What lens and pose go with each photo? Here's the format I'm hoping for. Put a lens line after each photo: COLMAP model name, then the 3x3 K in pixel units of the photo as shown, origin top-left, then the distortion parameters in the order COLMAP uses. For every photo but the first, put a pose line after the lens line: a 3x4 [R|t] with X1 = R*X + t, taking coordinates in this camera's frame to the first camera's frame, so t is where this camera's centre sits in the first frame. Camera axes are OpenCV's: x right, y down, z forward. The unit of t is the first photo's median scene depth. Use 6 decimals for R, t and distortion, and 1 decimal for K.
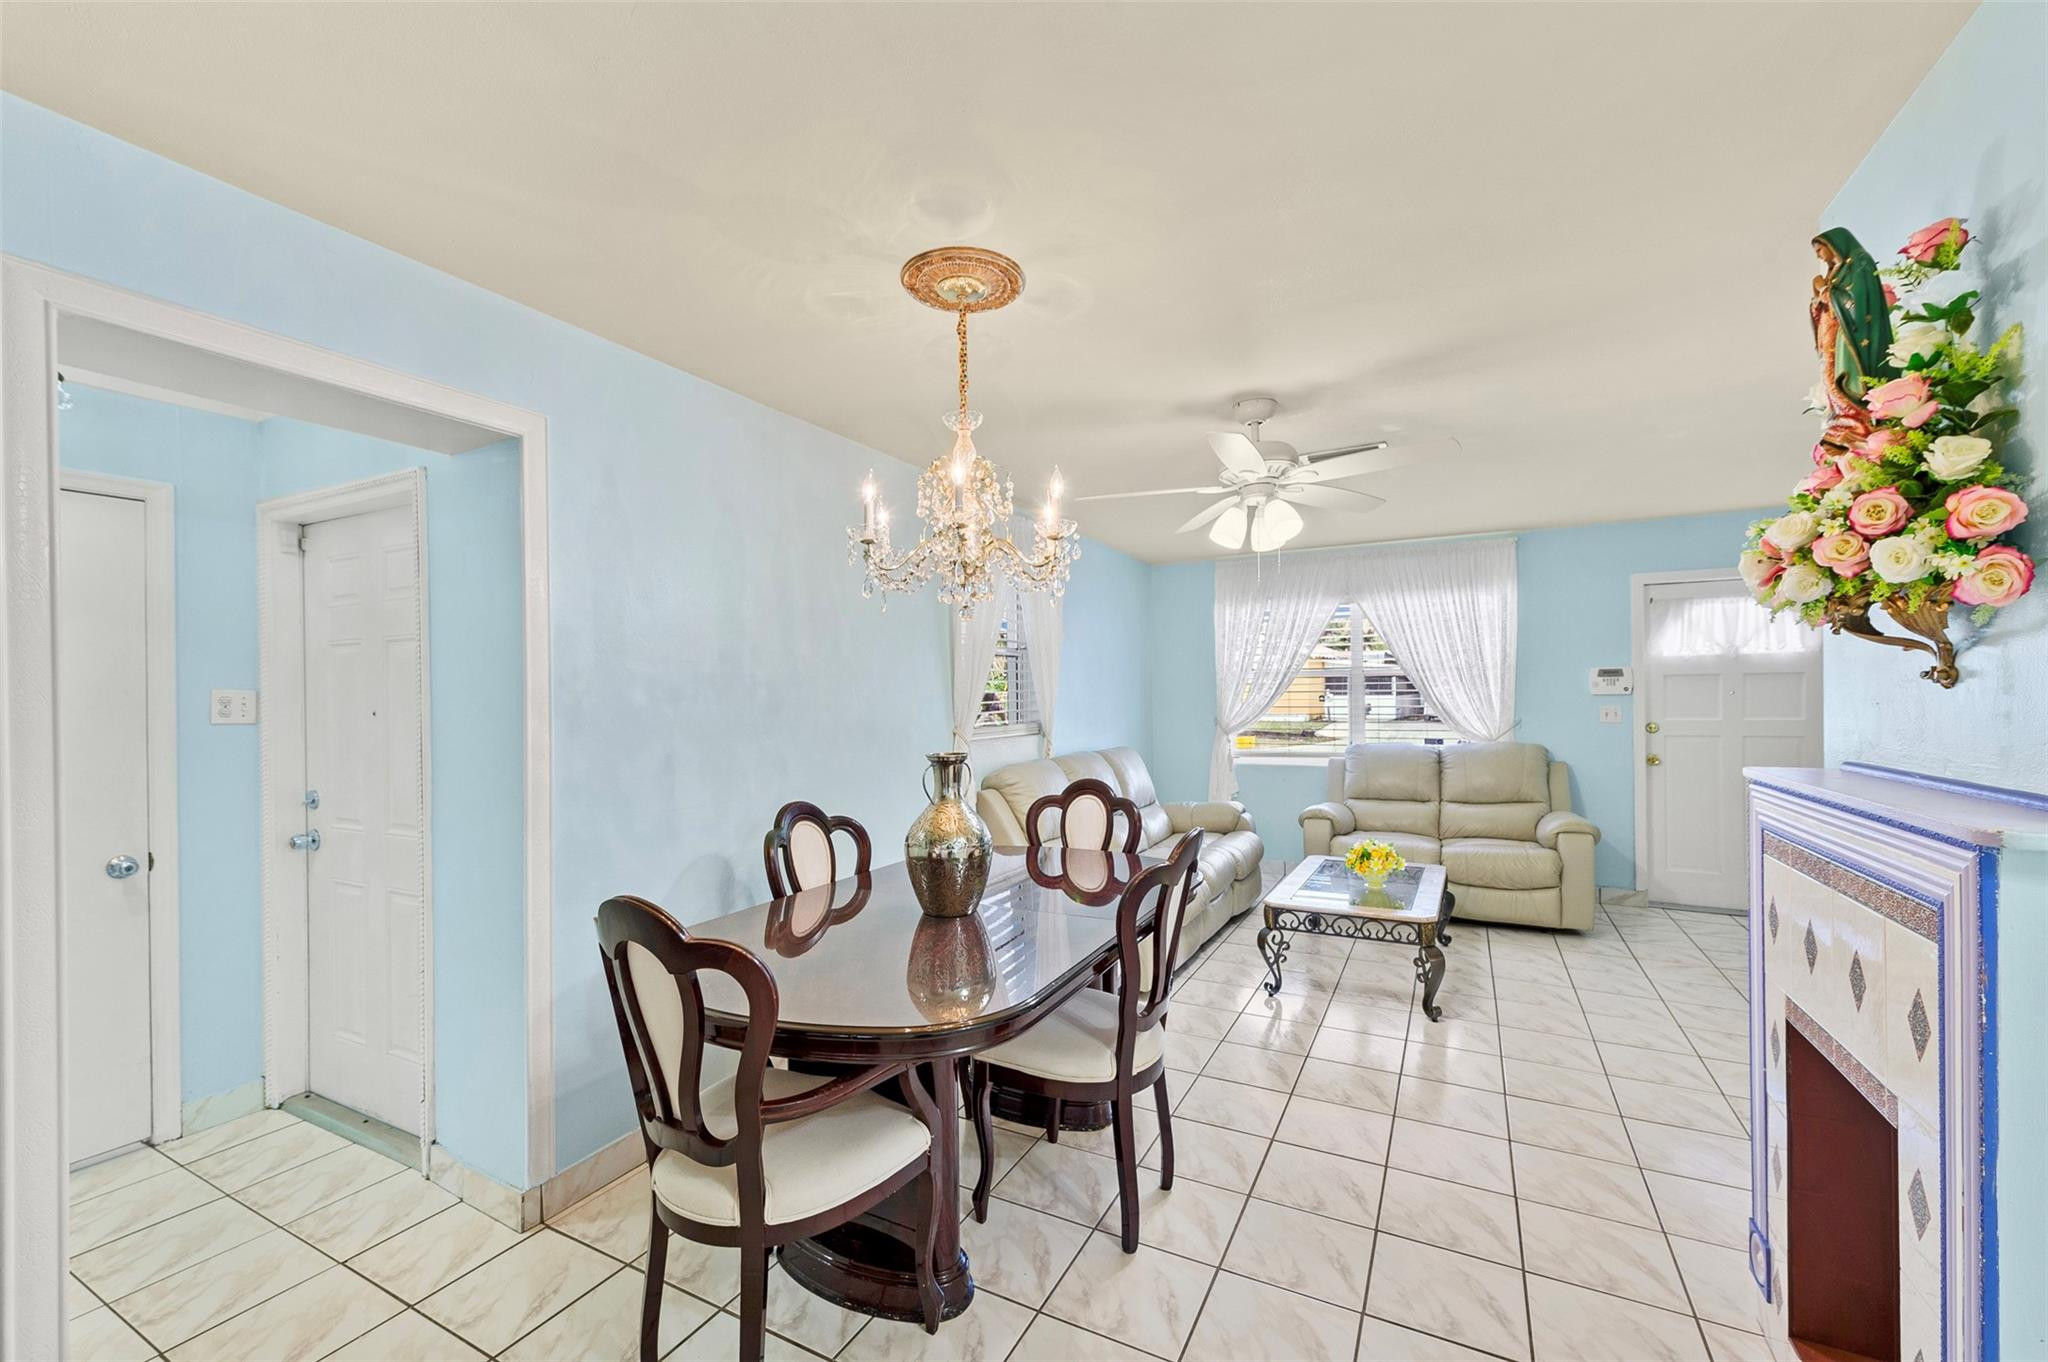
lens RADIAL K [[813.1, 0, 1019.0], [0, 813.1, 670.2], [0, 0, 1]] dist [0.000788, 0.000023]
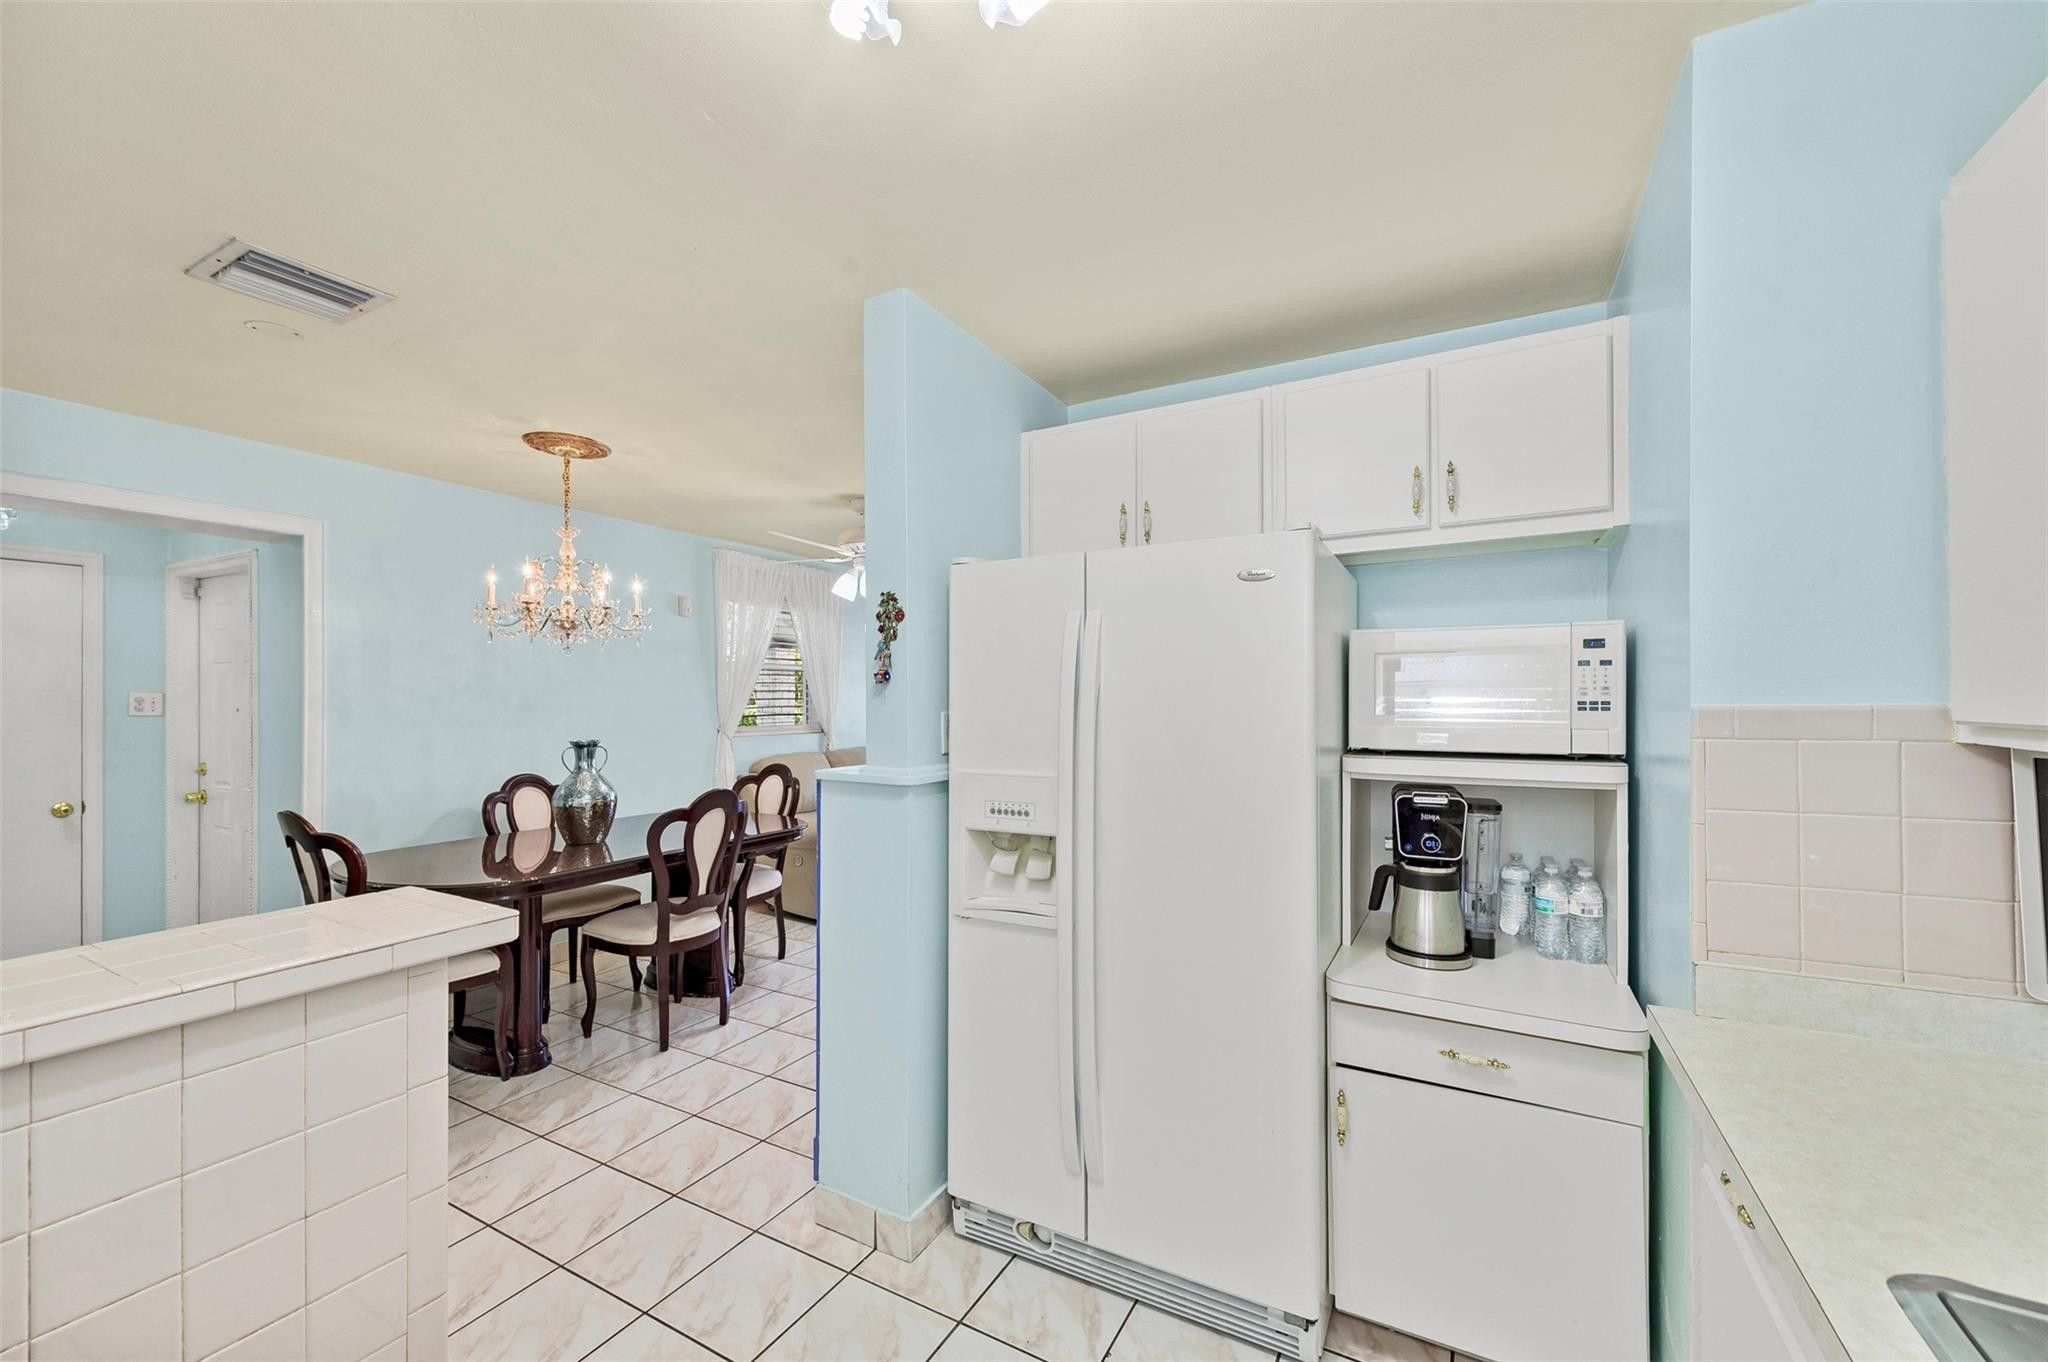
lens RADIAL K [[780.7, 0, 1022.1], [0, 780.7, 673.6], [0, 0, 1]] dist [0.001184, -0.000090]
pose [[0.999895, 0.010784, -0.009629, 0.664543], [-0.010824, 0.999933, -0.004200, -0.022555], [0.009584, 0.004304, 0.999945, -0.416696]]
